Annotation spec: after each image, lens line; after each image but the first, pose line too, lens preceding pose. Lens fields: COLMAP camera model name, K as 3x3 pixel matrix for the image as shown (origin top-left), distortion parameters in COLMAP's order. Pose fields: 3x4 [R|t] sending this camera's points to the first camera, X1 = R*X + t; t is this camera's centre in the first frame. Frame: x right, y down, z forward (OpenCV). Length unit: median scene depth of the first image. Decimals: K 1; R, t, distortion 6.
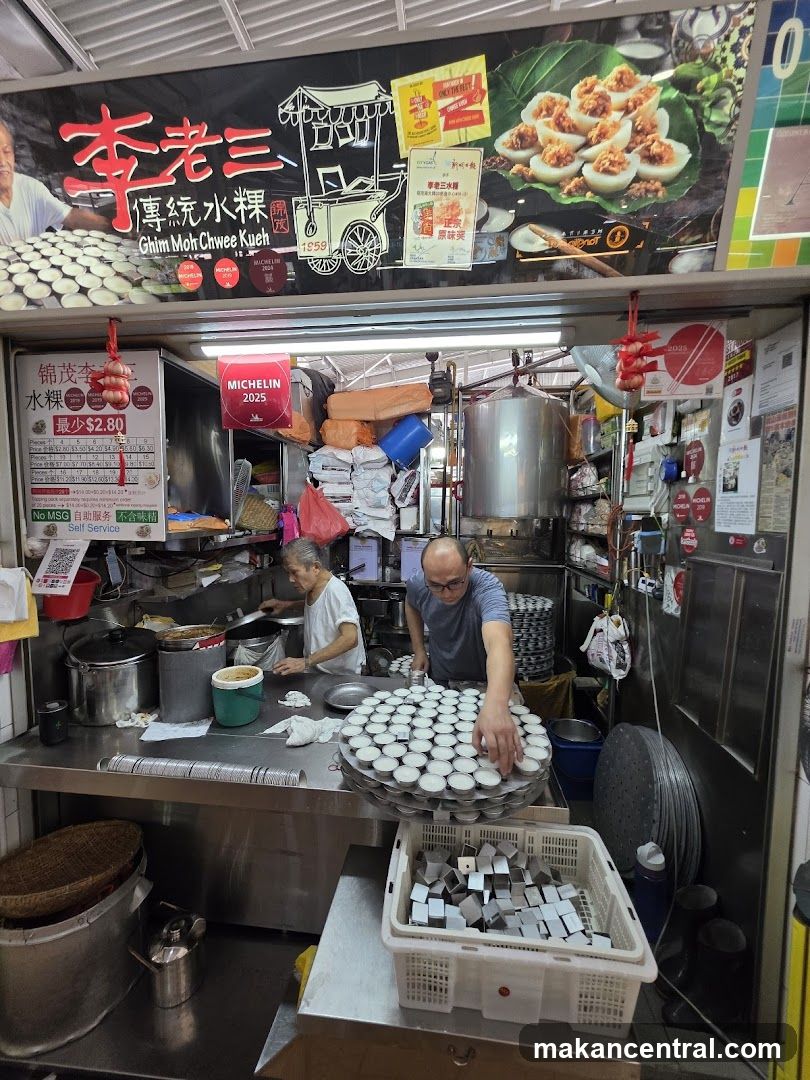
lens RADIAL K [[430.1, 0, 405.0], [0, 430.1, 540.0], [0, 0, 1]] dist [0.002029, -0.000516]
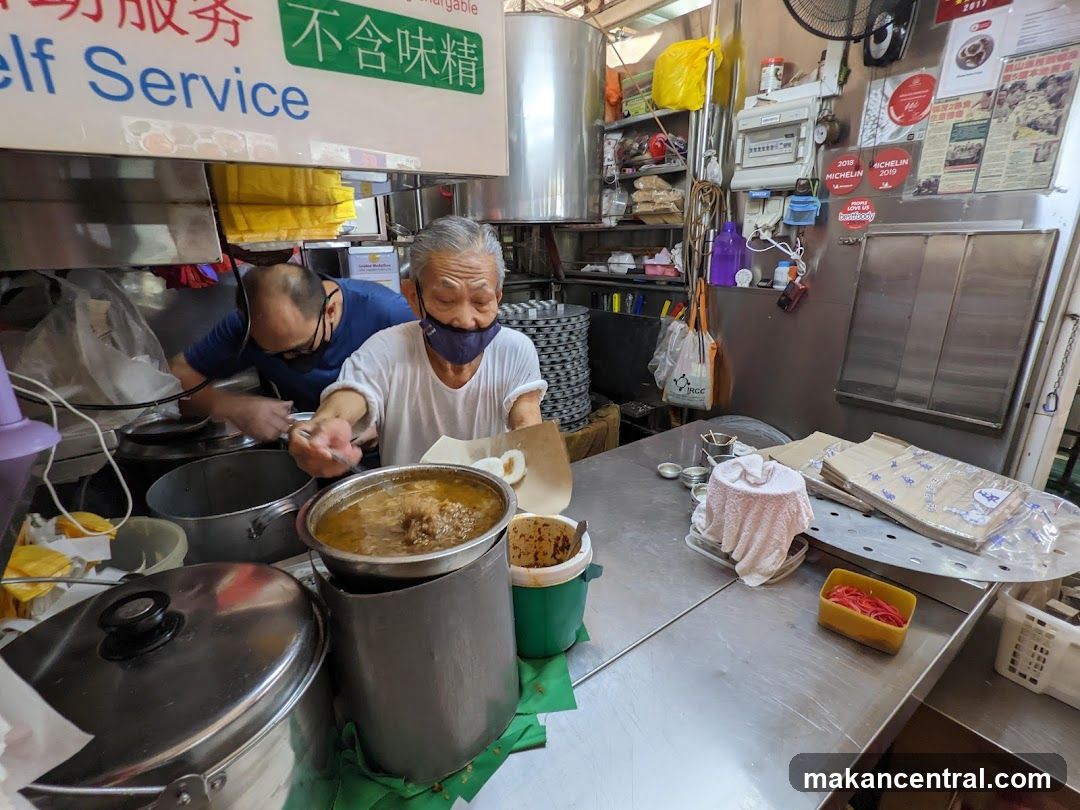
lens RADIAL K [[523.3, 0, 540.0], [0, 523.3, 405.0], [0, 0, 1]] dist [0.001401, -0.000194]
pose [[0.722170, -0.231778, 0.651728, -1.067260], [0.077999, 0.963468, 0.256215, 0.078887], [-0.687304, -0.134196, 0.713866, 0.999187]]
